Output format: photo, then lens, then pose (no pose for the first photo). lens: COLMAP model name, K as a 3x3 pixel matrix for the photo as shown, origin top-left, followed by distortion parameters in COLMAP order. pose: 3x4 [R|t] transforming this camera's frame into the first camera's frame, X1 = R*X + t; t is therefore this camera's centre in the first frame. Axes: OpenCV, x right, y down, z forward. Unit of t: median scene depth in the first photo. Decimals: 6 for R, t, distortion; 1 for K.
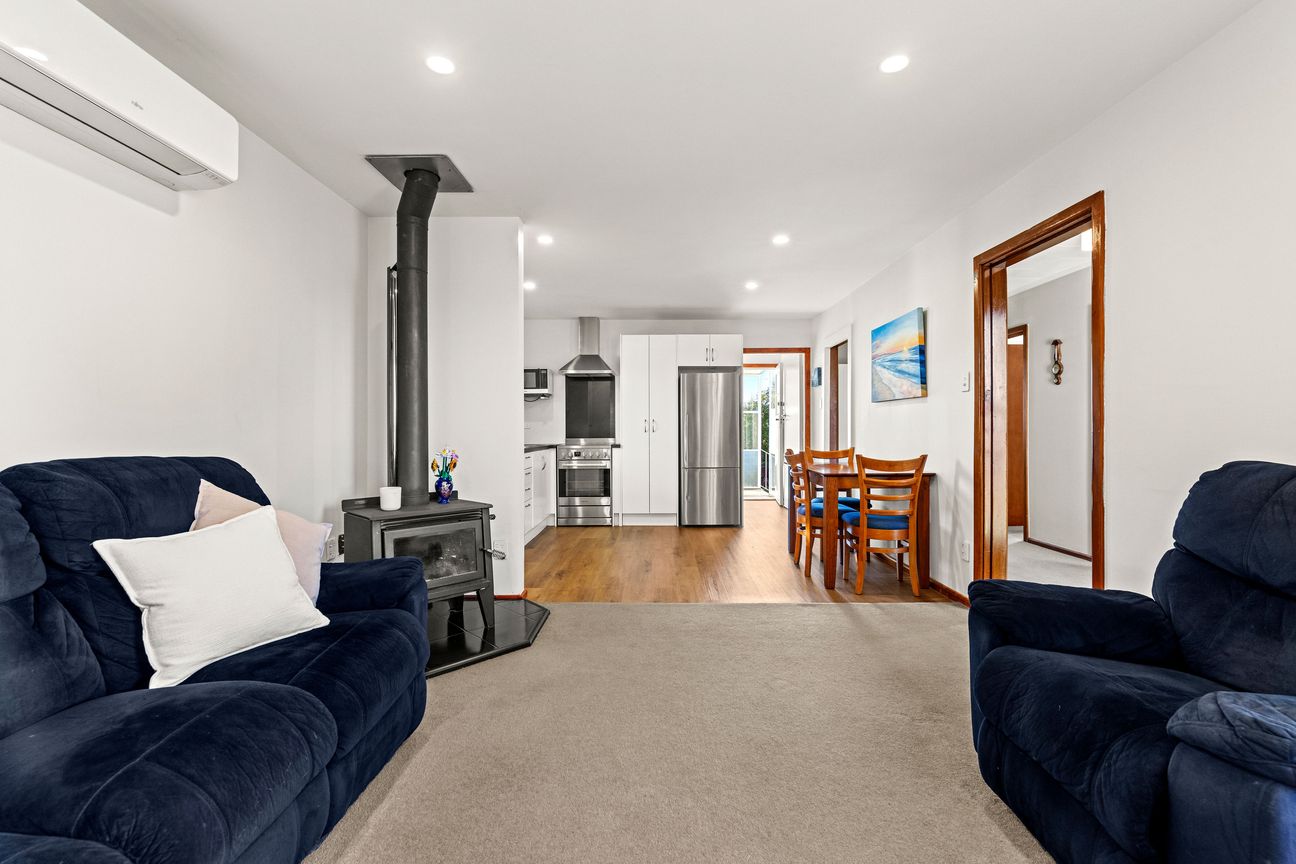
lens RADIAL K [[561.9, 0, 655.2], [0, 561.9, 428.9], [0, 0, 1]] dist [-0.001047, -0.000147]
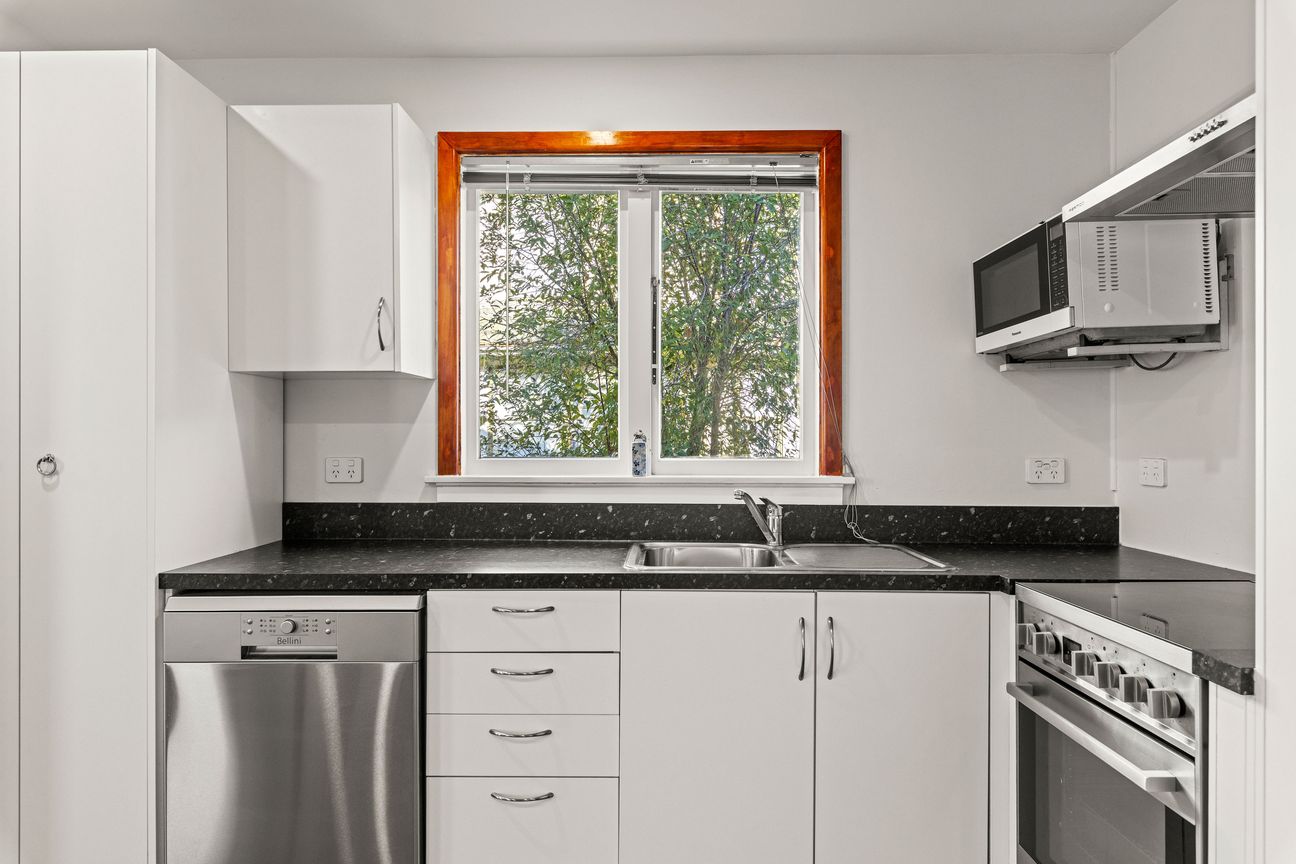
lens RADIAL K [[792.3, 0, 652.3], [0, 792.3, 437.0], [0, 0, 1]] dist [0.000437, -0.000505]
pose [[-0.008311, -0.001978, -0.999964, 0.147403], [-0.000373, 0.999998, -0.001975, -0.029643], [0.999965, 0.000356, -0.008312, 1.147187]]
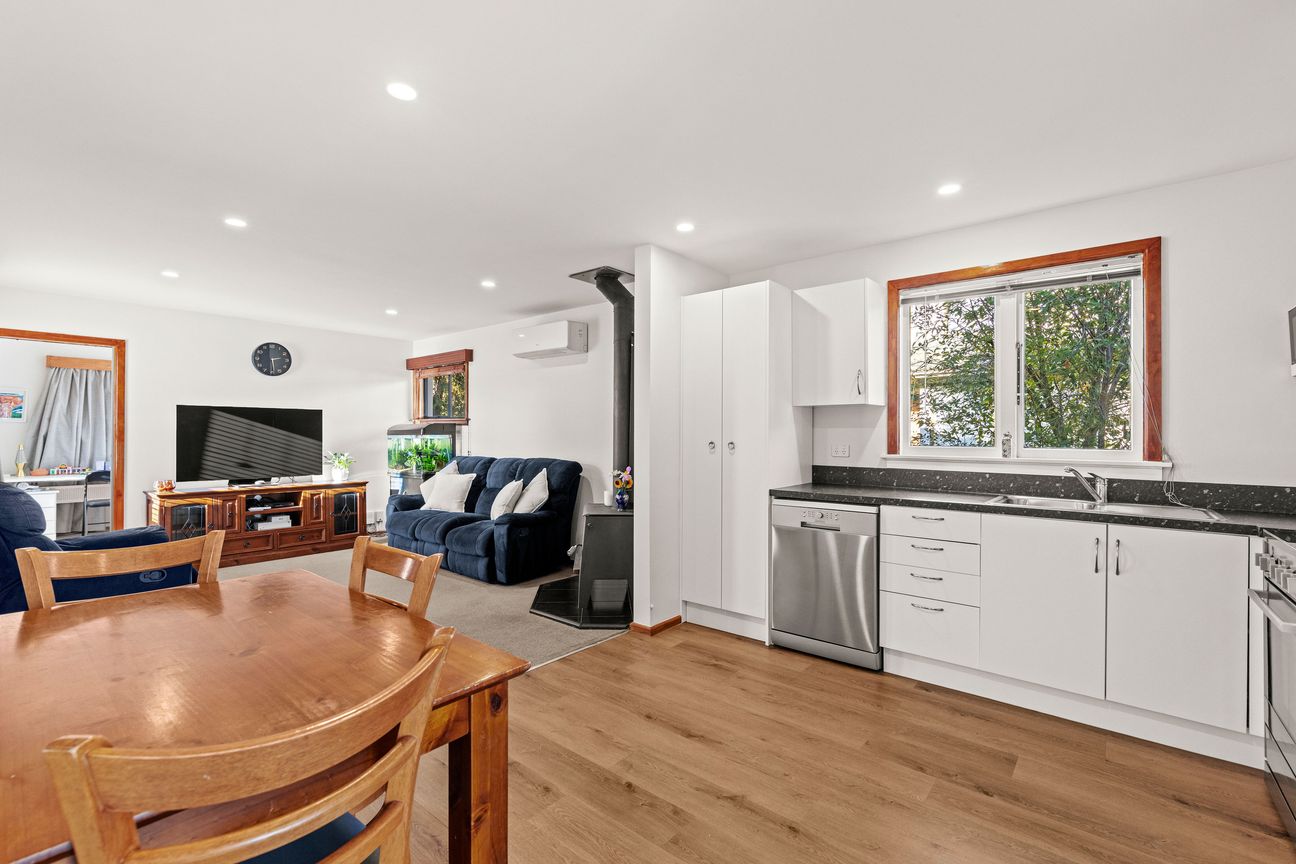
lens RADIAL K [[561.9, 0, 655.2], [0, 561.9, 428.9], [0, 0, 1]] dist [-0.001047, -0.000147]
pose [[-0.627885, -0.007287, -0.778272, 0.383586], [-0.003861, 0.999973, -0.006248, -0.032758], [0.778297, -0.000919, -0.627896, 1.224879]]
